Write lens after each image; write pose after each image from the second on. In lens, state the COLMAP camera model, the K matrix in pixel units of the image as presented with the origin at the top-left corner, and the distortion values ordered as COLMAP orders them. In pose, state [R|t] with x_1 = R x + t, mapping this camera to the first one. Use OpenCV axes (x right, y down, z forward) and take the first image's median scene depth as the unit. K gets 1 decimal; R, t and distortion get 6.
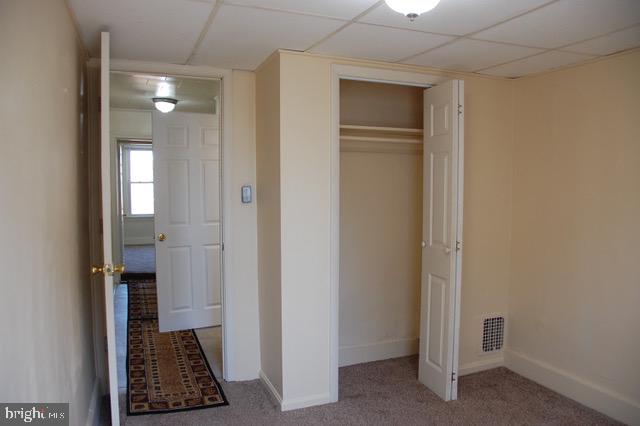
lens RADIAL K [[500.4, 0, 320.4], [0, 500.4, 218.1], [0, 0, 1]] dist [-0.161274, 0.095303]
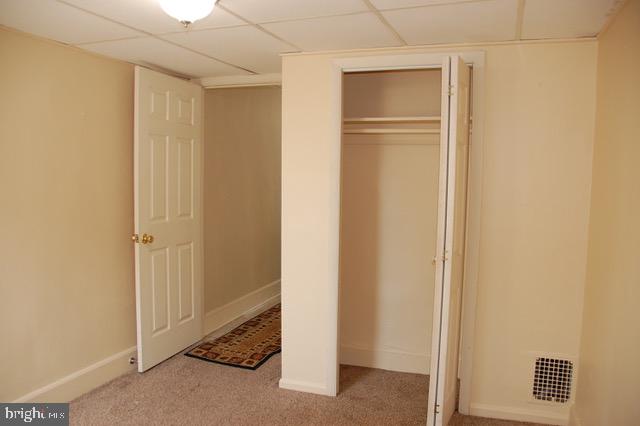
lens RADIAL K [[500.4, 0, 320.3], [0, 500.4, 209.8], [0, 0, 1]] dist [-0.161274, 0.095303]
pose [[0.754388, 0.062047, -0.653490, 0.642590], [-0.066649, 0.997618, 0.017781, -0.019222], [0.653037, 0.030141, 0.756726, 0.220868]]
